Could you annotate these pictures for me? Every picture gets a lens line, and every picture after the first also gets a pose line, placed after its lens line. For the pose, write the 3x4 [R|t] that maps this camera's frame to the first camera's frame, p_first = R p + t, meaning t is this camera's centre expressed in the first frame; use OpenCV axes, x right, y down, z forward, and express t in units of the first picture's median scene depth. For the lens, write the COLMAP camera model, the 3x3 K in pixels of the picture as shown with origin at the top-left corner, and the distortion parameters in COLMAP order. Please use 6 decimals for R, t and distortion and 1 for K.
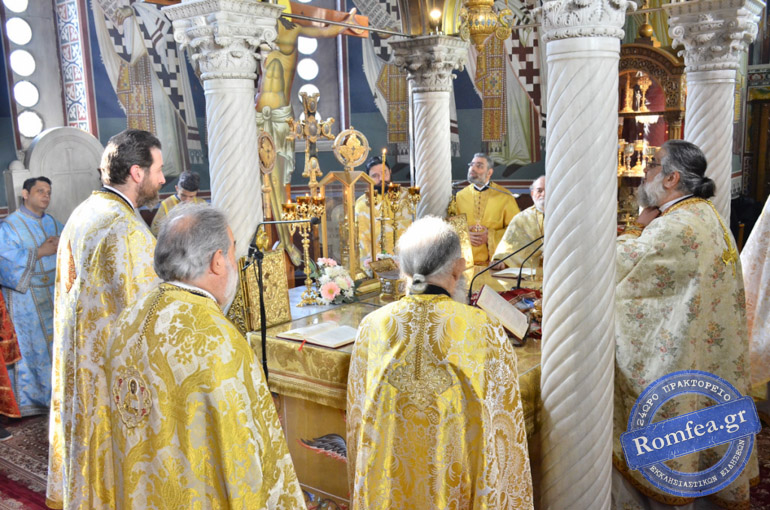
lens RADIAL K [[751.8, 0, 385.9], [0, 751.8, 253.1], [0, 0, 1]] dist [-0.008456, 0.000000]
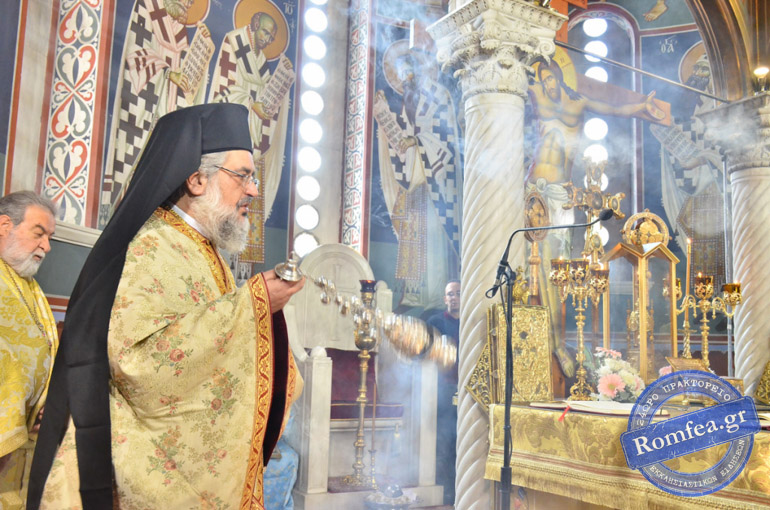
lens RADIAL K [[751.8, 0, 381.8], [0, 751.8, 258.1], [0, 0, 1]] dist [-0.008456, 0.000000]
pose [[0.927207, 0.012282, -0.374349, -0.005567], [-0.122318, 0.954593, -0.271643, 0.108998], [0.354014, 0.297659, 0.886608, 0.158678]]
